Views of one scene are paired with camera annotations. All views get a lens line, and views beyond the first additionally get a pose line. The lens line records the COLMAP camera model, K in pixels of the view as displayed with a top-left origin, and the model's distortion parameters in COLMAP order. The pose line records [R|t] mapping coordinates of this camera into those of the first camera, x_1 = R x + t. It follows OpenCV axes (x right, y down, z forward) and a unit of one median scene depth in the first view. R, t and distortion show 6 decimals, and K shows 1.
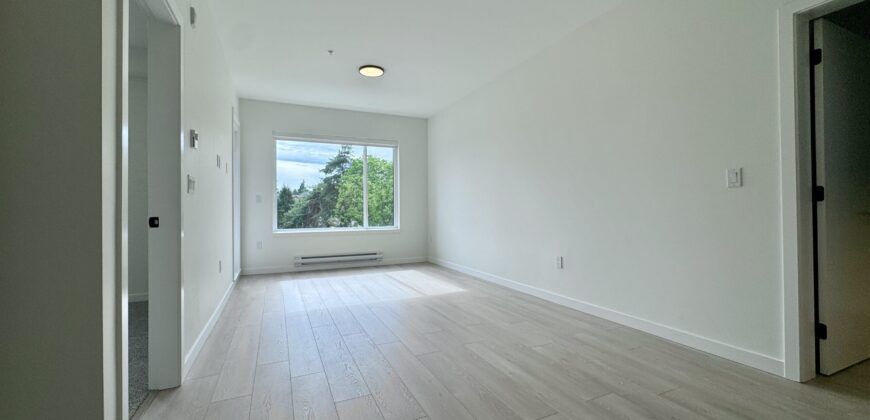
lens RADIAL K [[346.4, 0, 435.0], [0, 346.4, 210.0], [0, 0, 1]] dist [-0.000160, -0.000147]
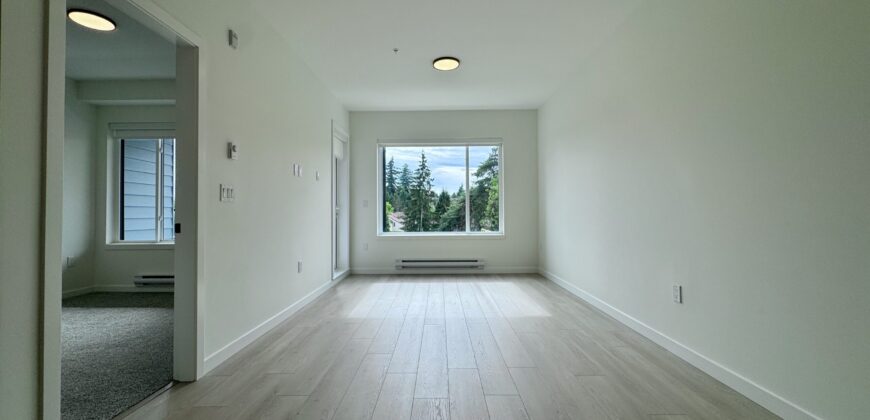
lens RADIAL K [[347.8, 0, 437.4], [0, 347.8, 208.9], [0, 0, 1]] dist [0.001787, 0.000004]
pose [[0.906970, -0.003759, -0.421178, 0.126875], [-0.000158, 0.999957, -0.009265, -0.004922], [0.421194, 0.008469, 0.906931, 0.105376]]
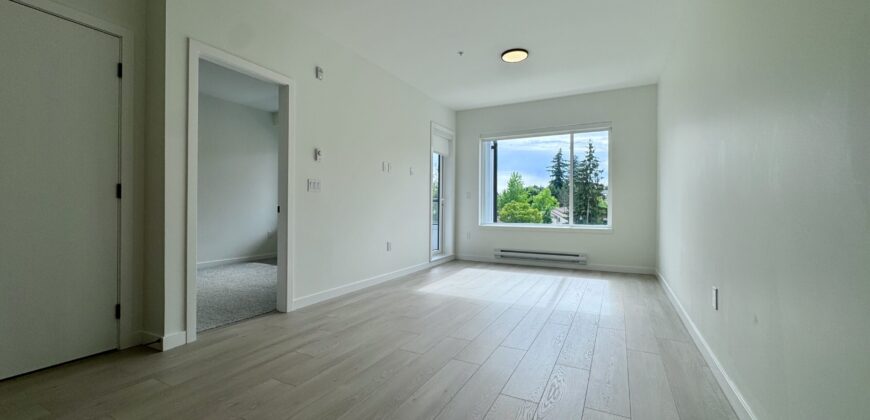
lens RADIAL K [[347.8, 0, 437.4], [0, 347.8, 208.9], [0, 0, 1]] dist [0.001787, 0.000004]
pose [[0.619267, 0.011332, -0.785099, 0.295391], [-0.008085, 0.999935, 0.008056, 0.004328], [0.785139, 0.001359, 0.619318, 0.176127]]
